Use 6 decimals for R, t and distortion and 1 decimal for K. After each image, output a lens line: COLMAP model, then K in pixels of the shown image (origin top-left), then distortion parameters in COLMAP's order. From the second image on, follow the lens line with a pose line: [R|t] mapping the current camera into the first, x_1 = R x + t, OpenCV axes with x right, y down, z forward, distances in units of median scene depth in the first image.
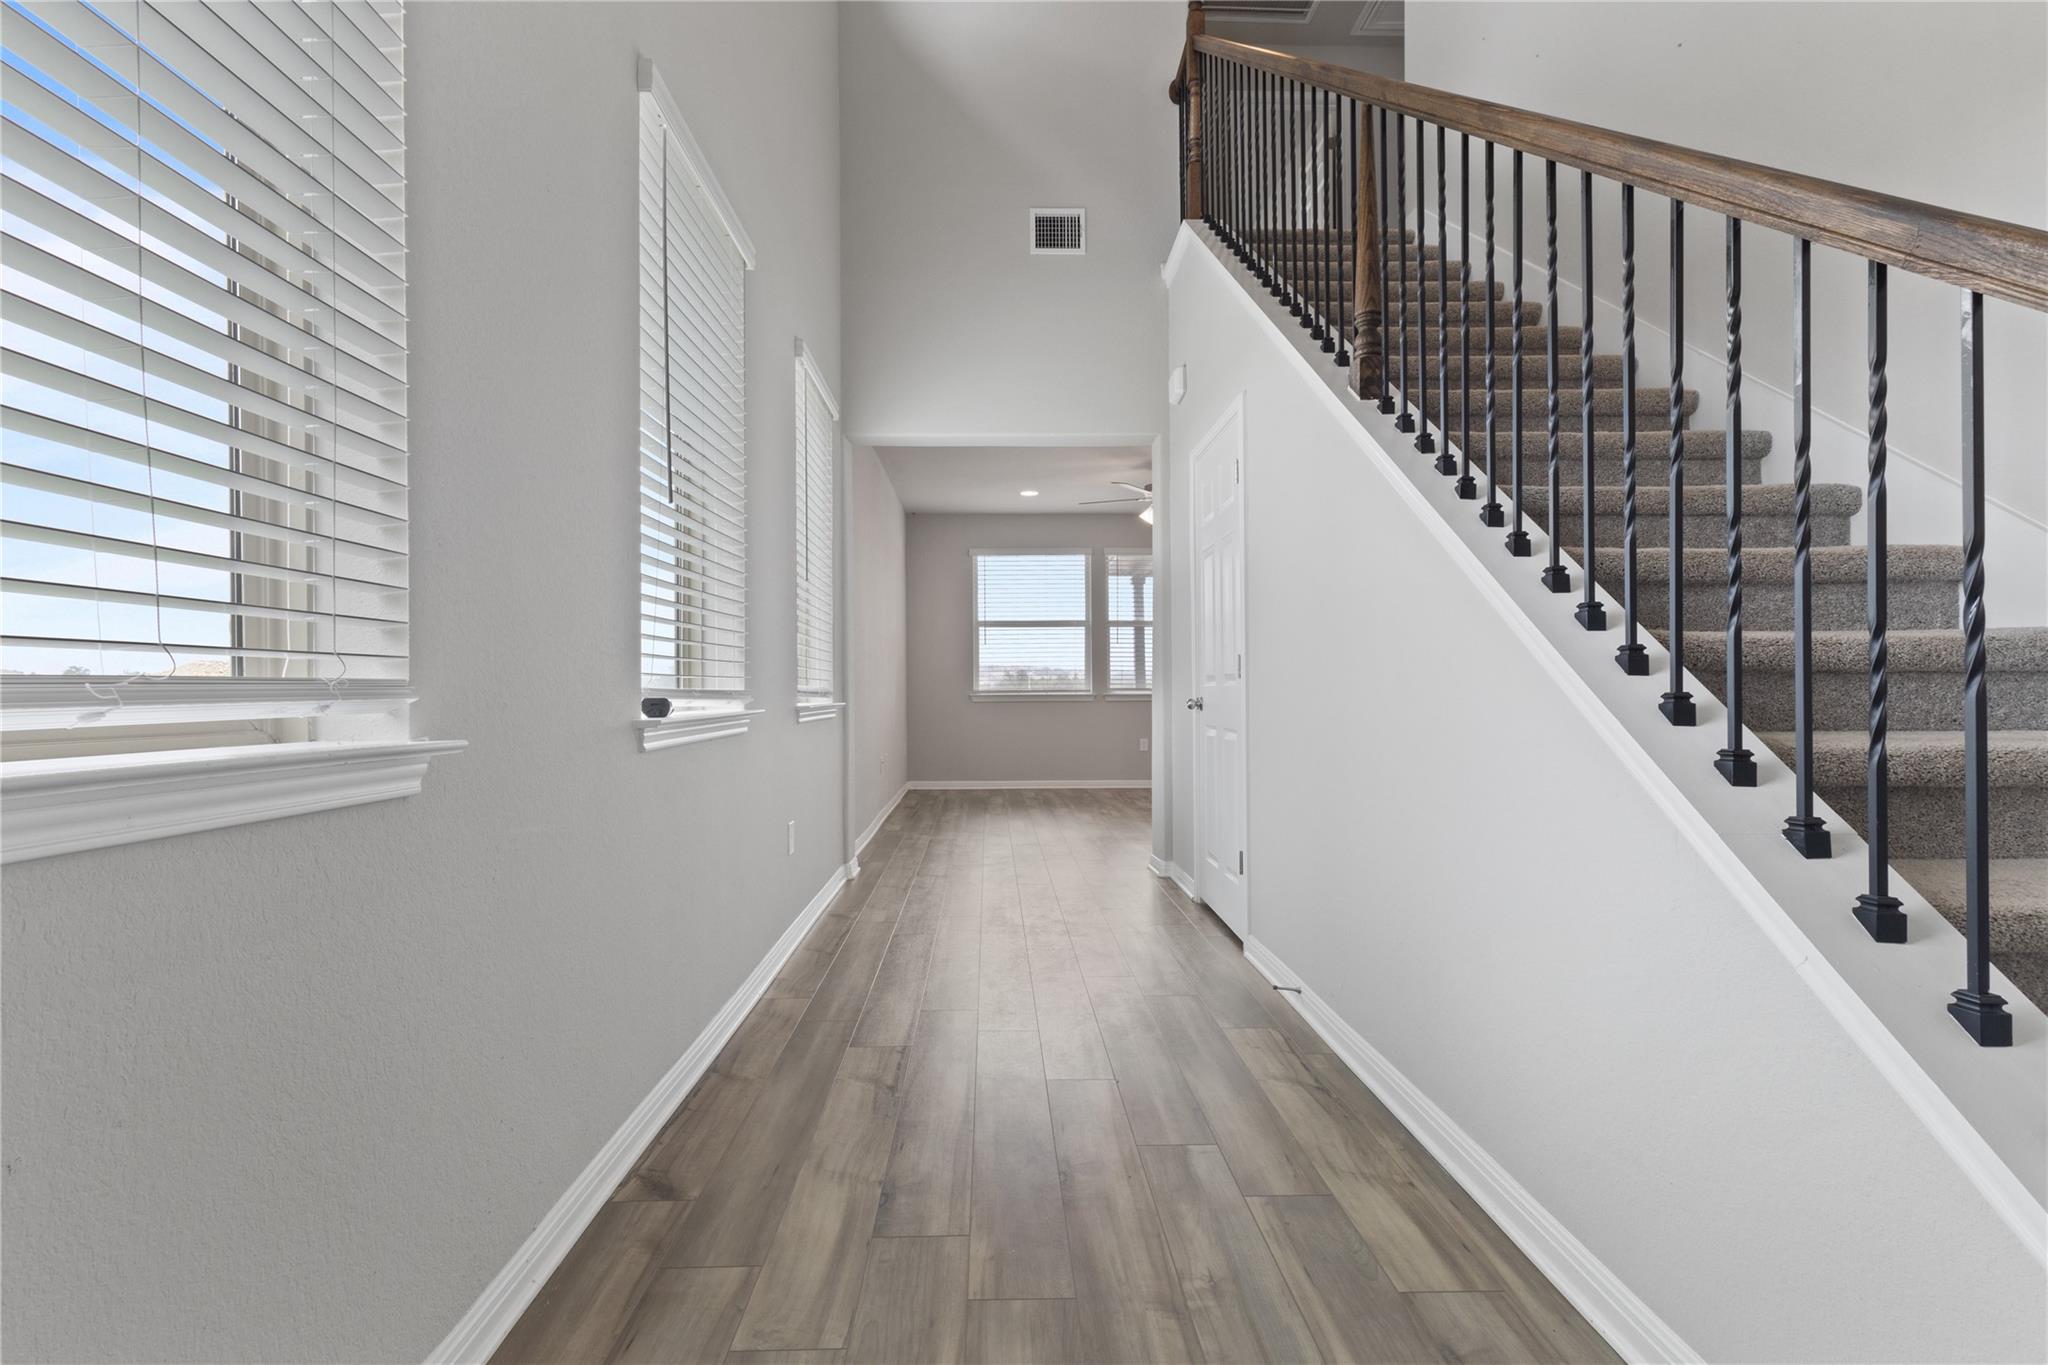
lens RADIAL K [[952.3, 0, 1024.0], [0, 952.3, 682.5], [0, 0, 1]] dist [0.000573, 0.000404]
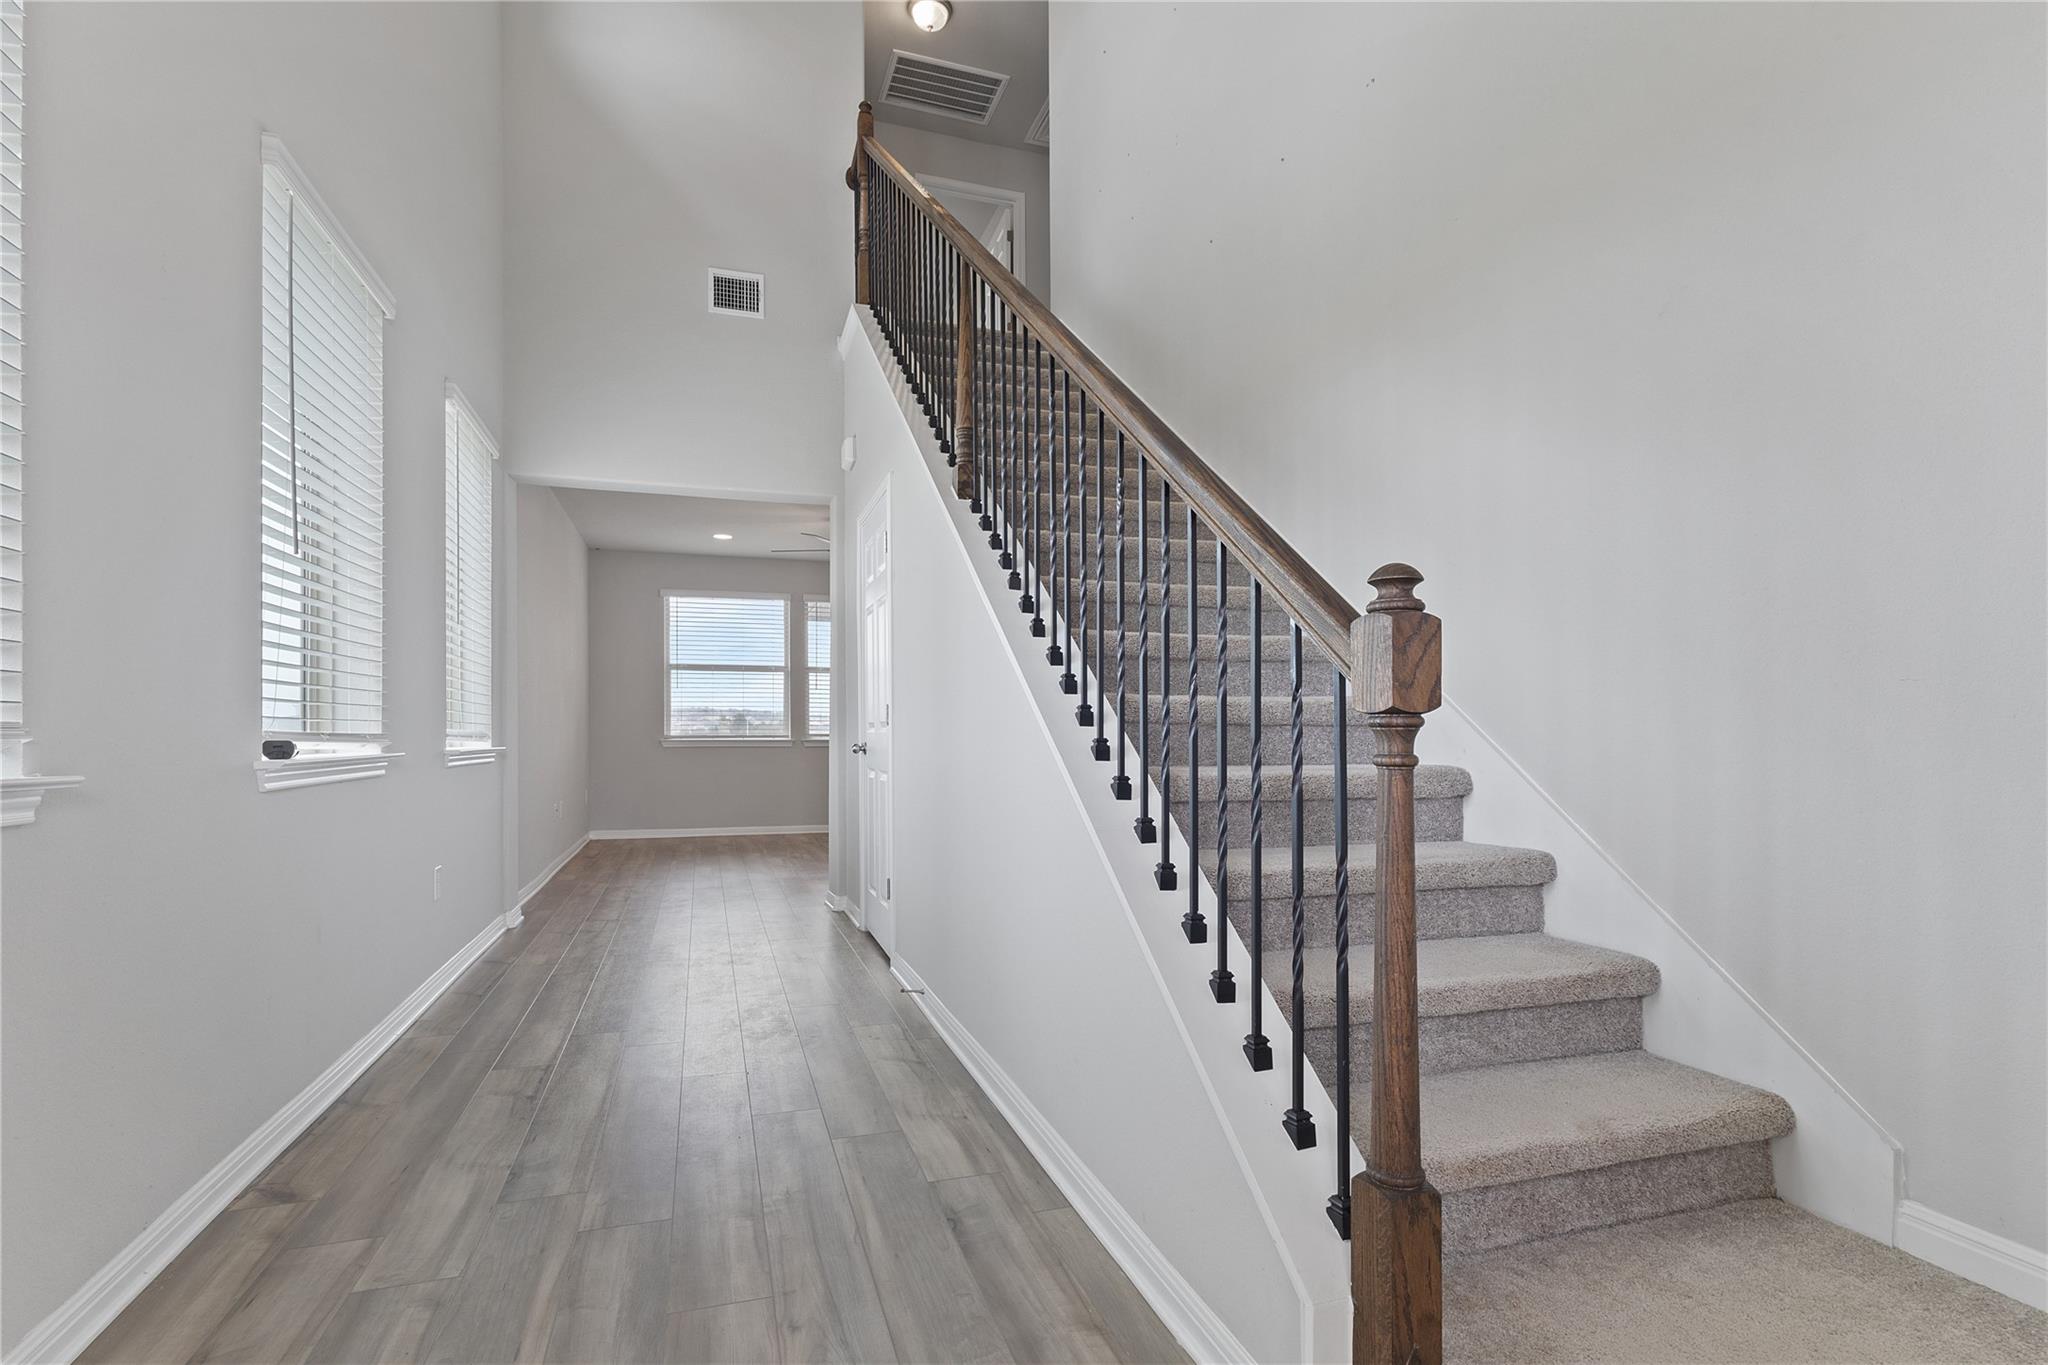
lens RADIAL K [[980.3, 0, 1033.5], [0, 980.3, 730.5], [0, 0, 1]] dist [0.003197, 0.000725]
pose [[0.958496, 0.005656, 0.285050, 0.085147], [-0.006235, 0.999980, 0.001122, -0.000702], [-0.285038, -0.002853, 0.958512, -0.229322]]
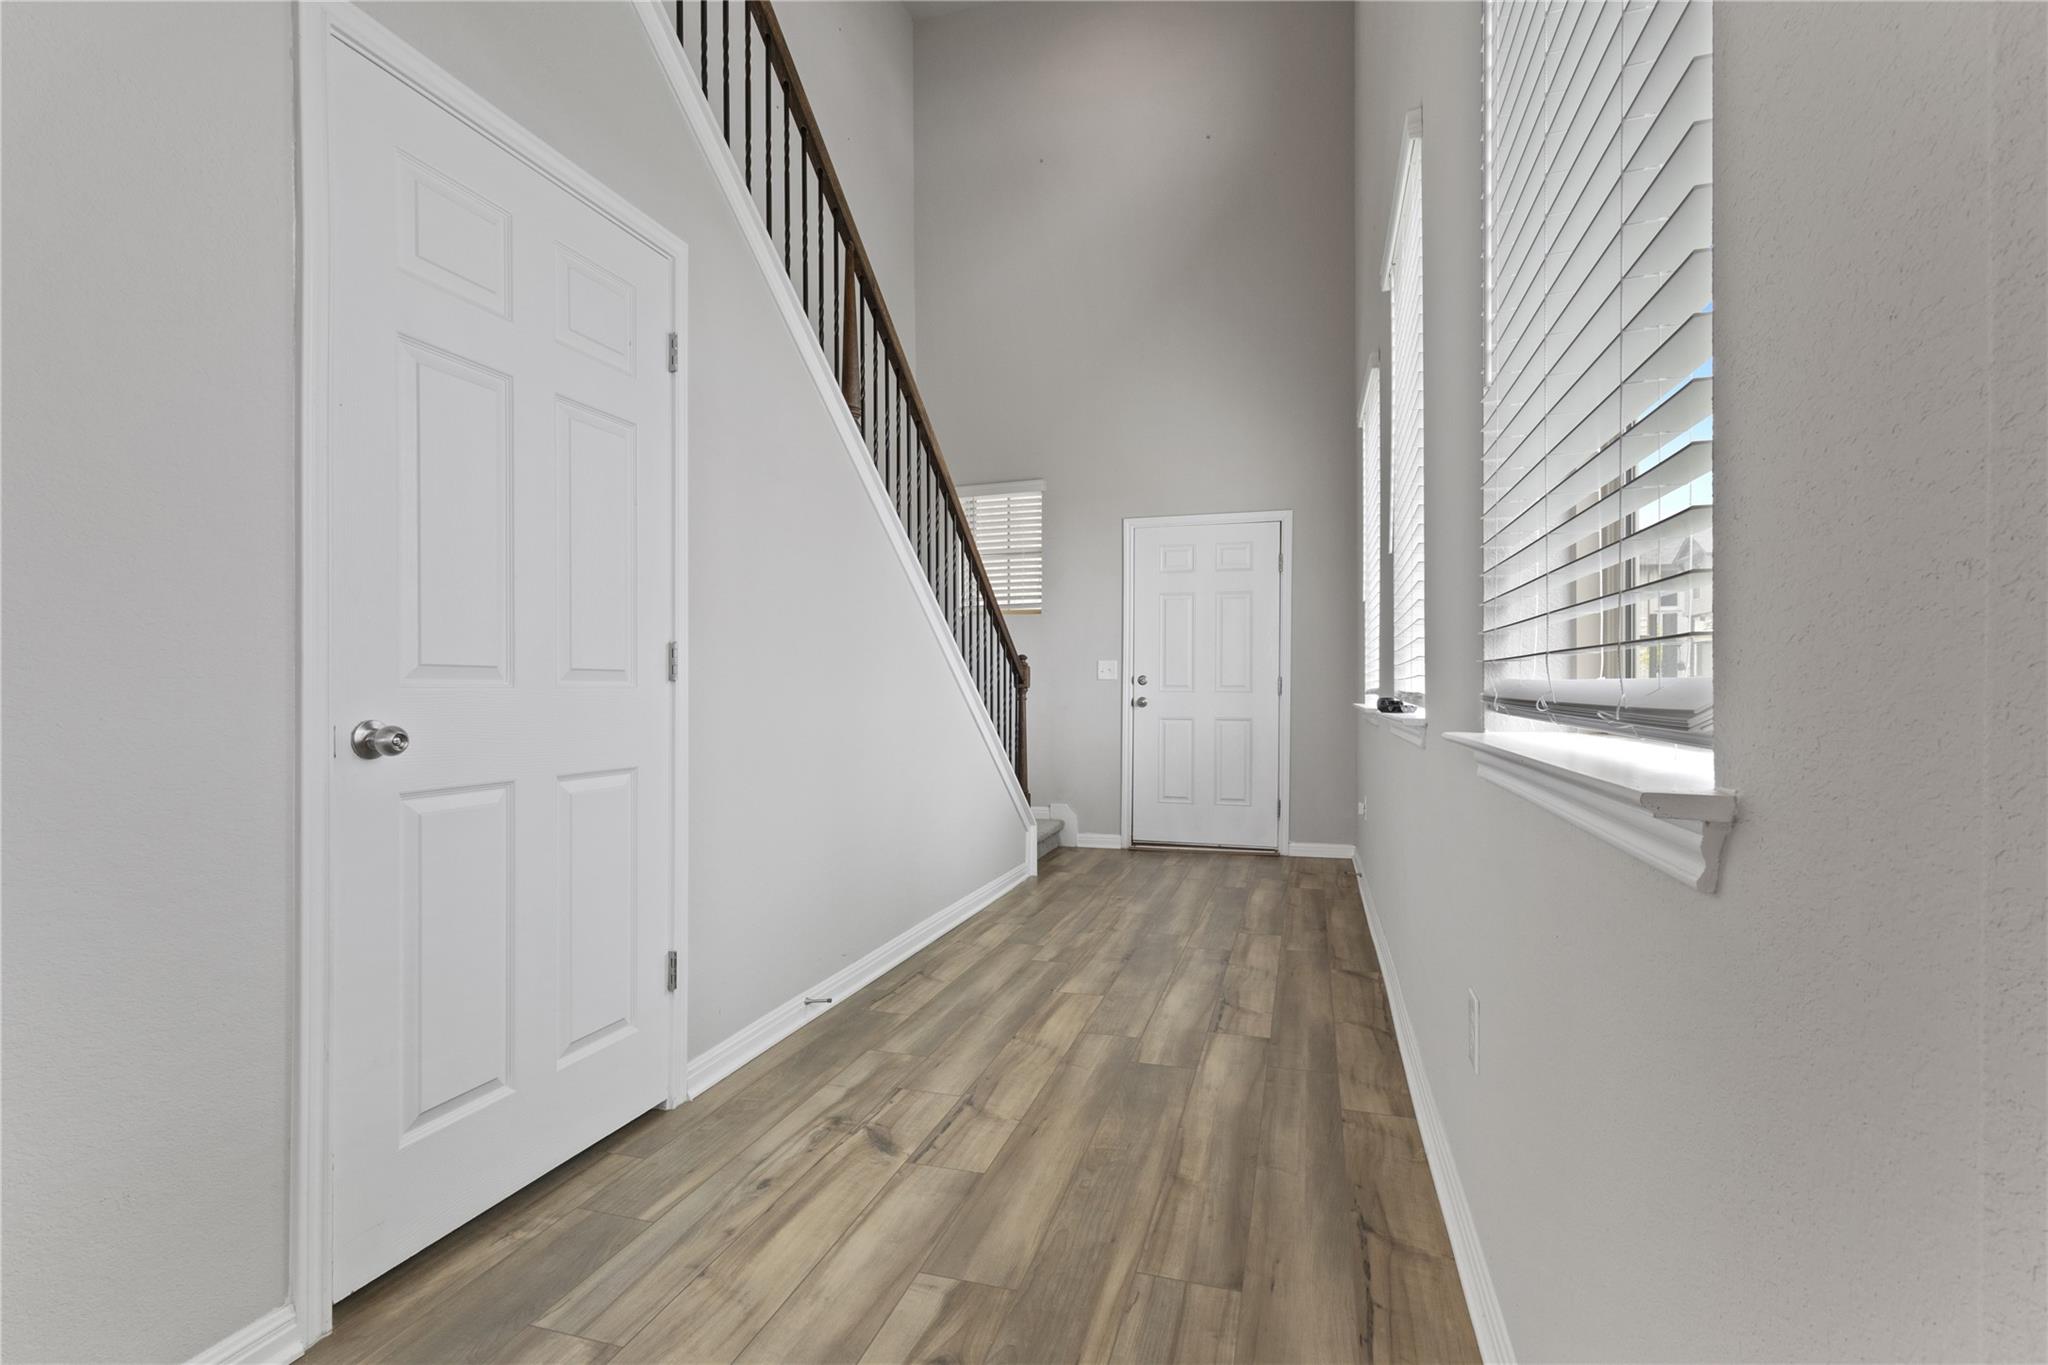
lens RADIAL K [[952.3, 0, 1024.0], [0, 952.3, 682.5], [0, 0, 1]] dist [0.000573, 0.000404]
pose [[-0.947199, 0.005830, 0.320592, -0.276606], [0.001398, 0.999900, -0.014052, 0.010984], [-0.320642, -0.012862, -0.947113, 2.161060]]
